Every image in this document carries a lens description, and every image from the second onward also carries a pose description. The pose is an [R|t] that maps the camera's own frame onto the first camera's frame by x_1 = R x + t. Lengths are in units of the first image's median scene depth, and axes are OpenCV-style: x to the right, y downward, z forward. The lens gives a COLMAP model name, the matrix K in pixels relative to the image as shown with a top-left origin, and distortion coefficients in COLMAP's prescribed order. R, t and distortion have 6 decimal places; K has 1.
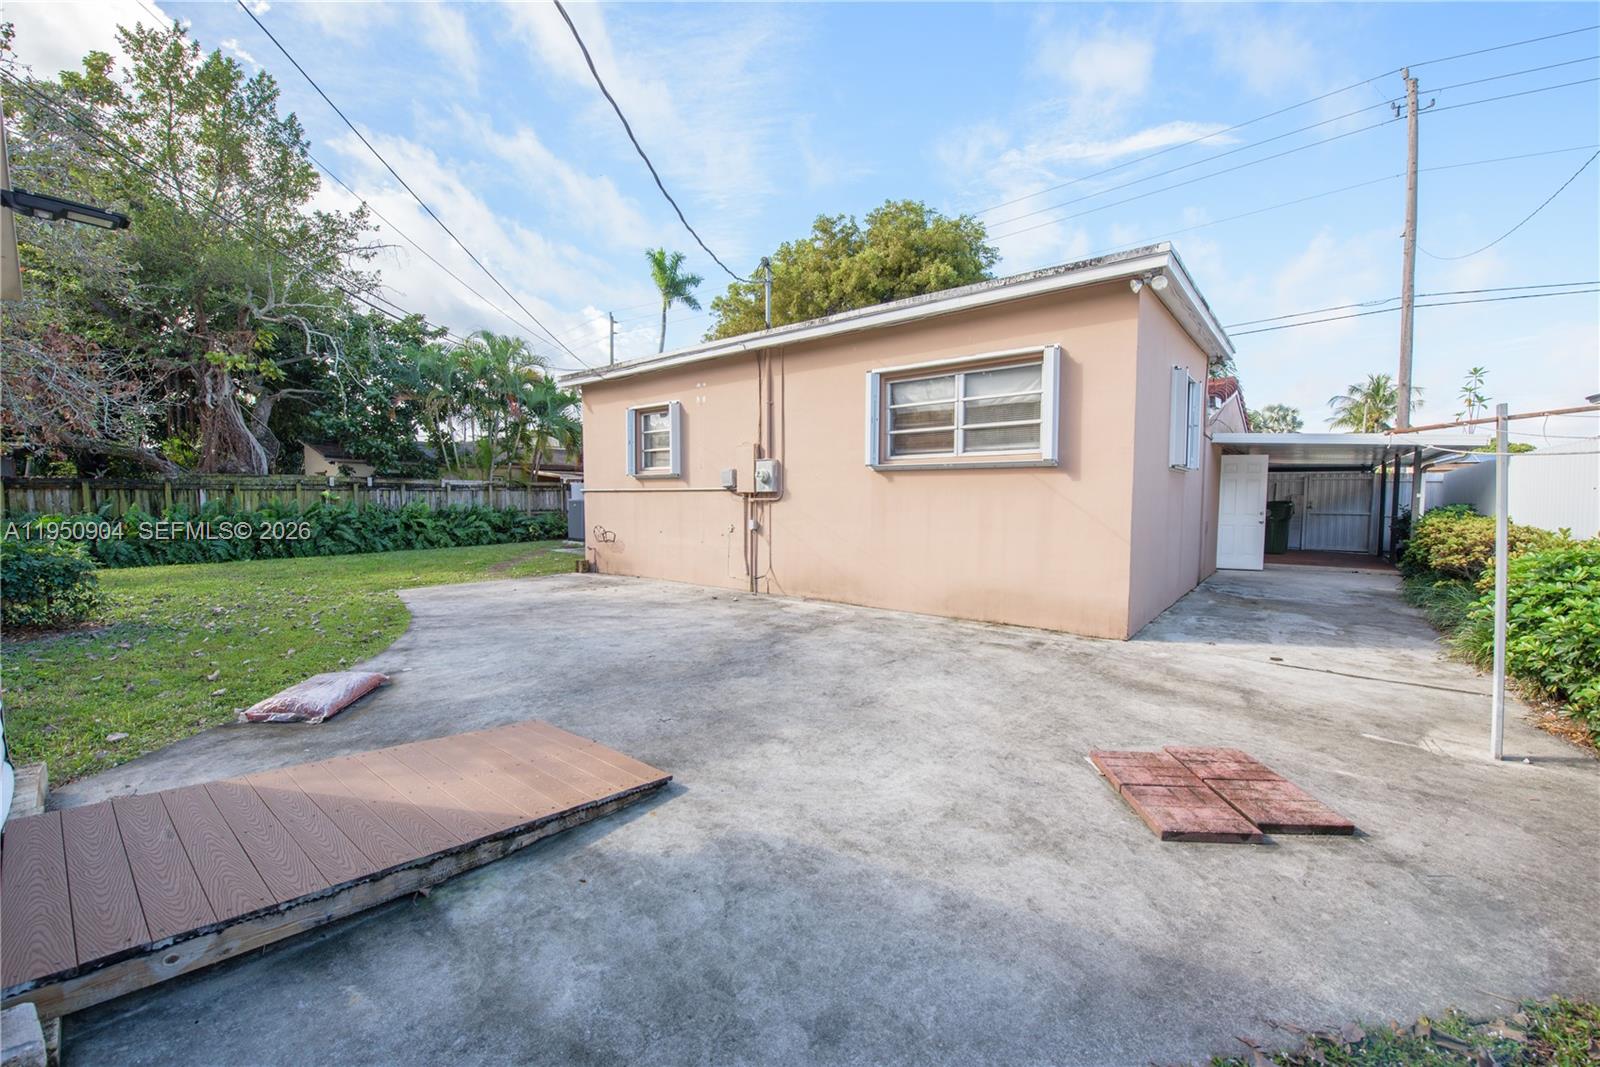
lens RADIAL K [[662.8, 0, 800.0], [0, 662.8, 533.5], [0, 0, 1]] dist [-0.002506, -0.000266]
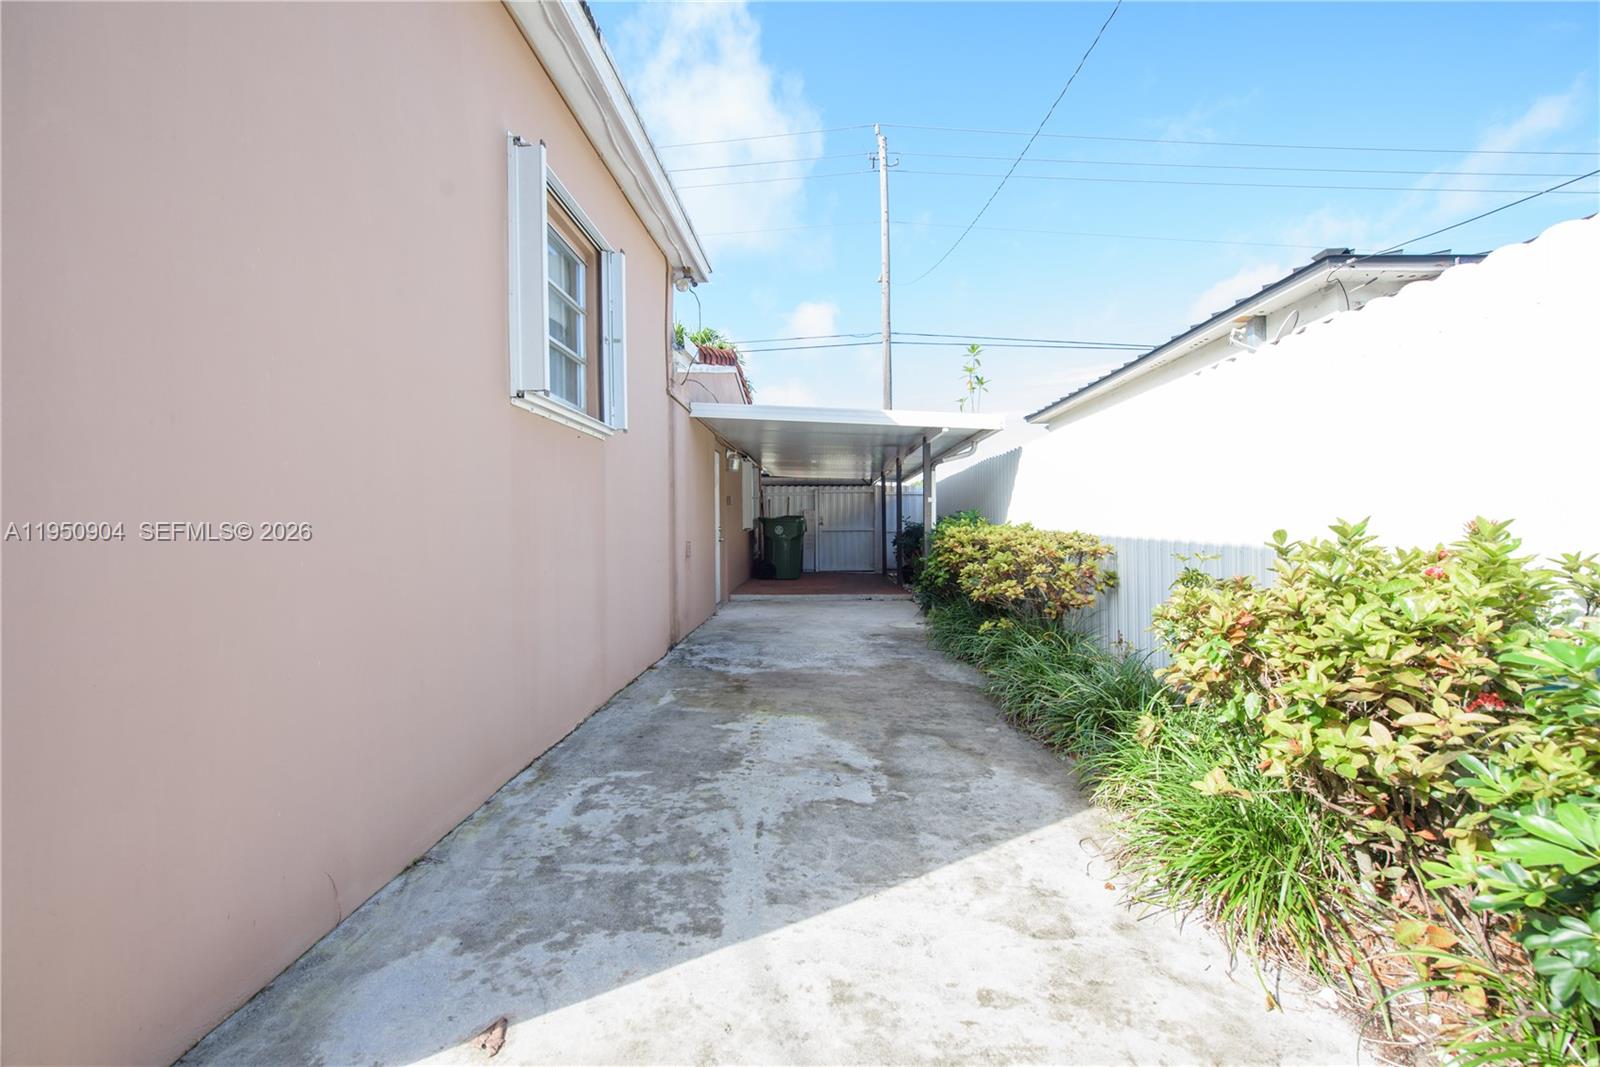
lens RADIAL K [[662.8, 0, 800.0], [0, 662.8, 533.5], [0, 0, 1]] dist [-0.002506, -0.000266]
pose [[0.813813, -0.016899, 0.580881, 0.365468], [0.042008, 0.998673, -0.029800, -0.000755], [-0.579607, 0.048654, 0.813443, 0.466144]]
